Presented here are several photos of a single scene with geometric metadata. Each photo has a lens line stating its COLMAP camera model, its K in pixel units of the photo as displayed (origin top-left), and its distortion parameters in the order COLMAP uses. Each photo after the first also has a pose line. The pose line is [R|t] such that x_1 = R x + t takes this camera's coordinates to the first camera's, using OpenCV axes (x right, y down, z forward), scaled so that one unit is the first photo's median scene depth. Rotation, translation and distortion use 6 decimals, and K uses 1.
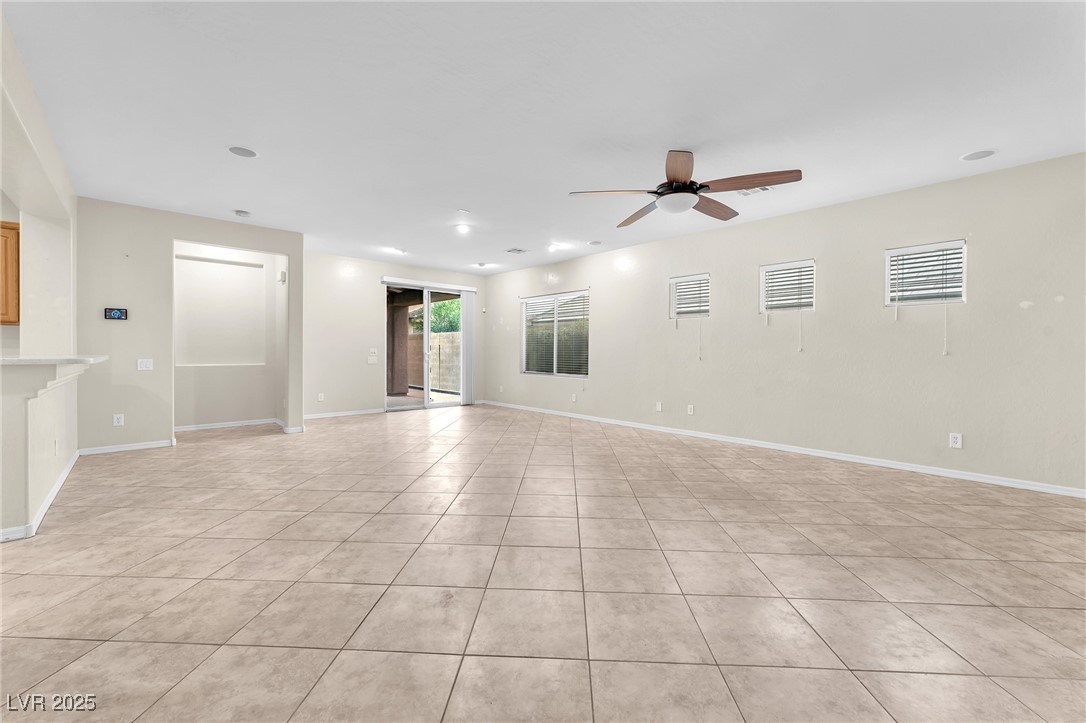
lens RADIAL K [[454.4, 0, 541.5], [0, 454.4, 355.0], [0, 0, 1]] dist [0.003587, -0.000450]
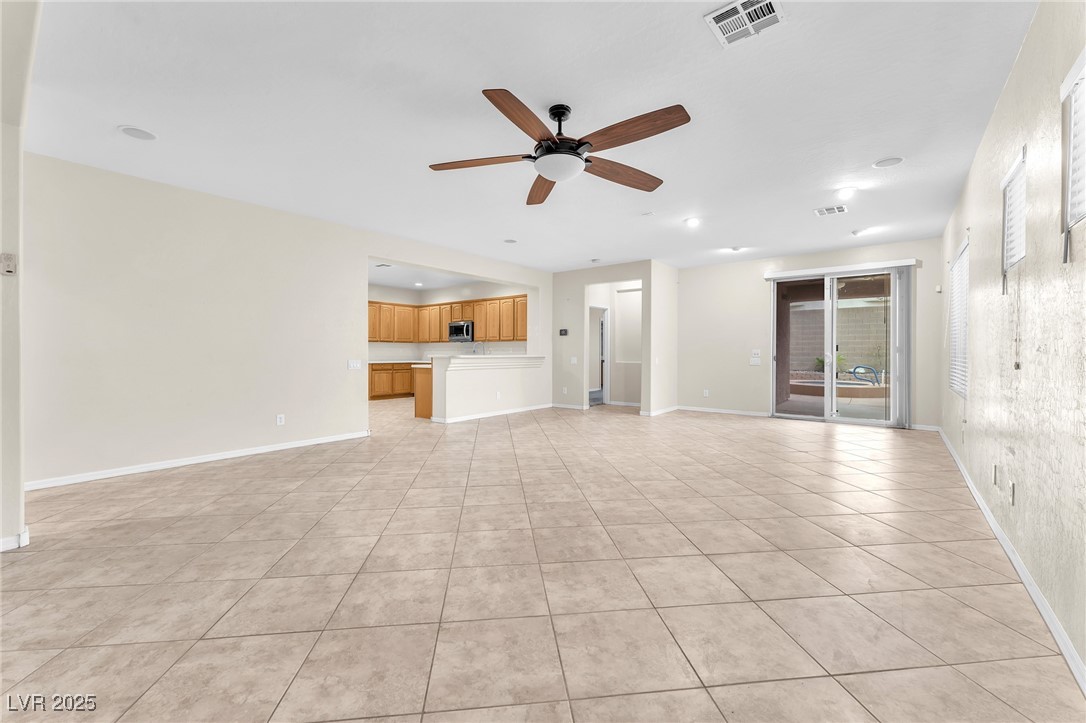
lens RADIAL K [[454.4, 0, 546.1], [0, 454.4, 356.8], [0, 0, 1]] dist [0.003587, -0.000450]
pose [[0.140252, 0.005226, -0.990102, 0.990121], [-0.006896, 0.999967, 0.004301, 0.000488], [0.990092, 0.006225, 0.140284, 0.777104]]
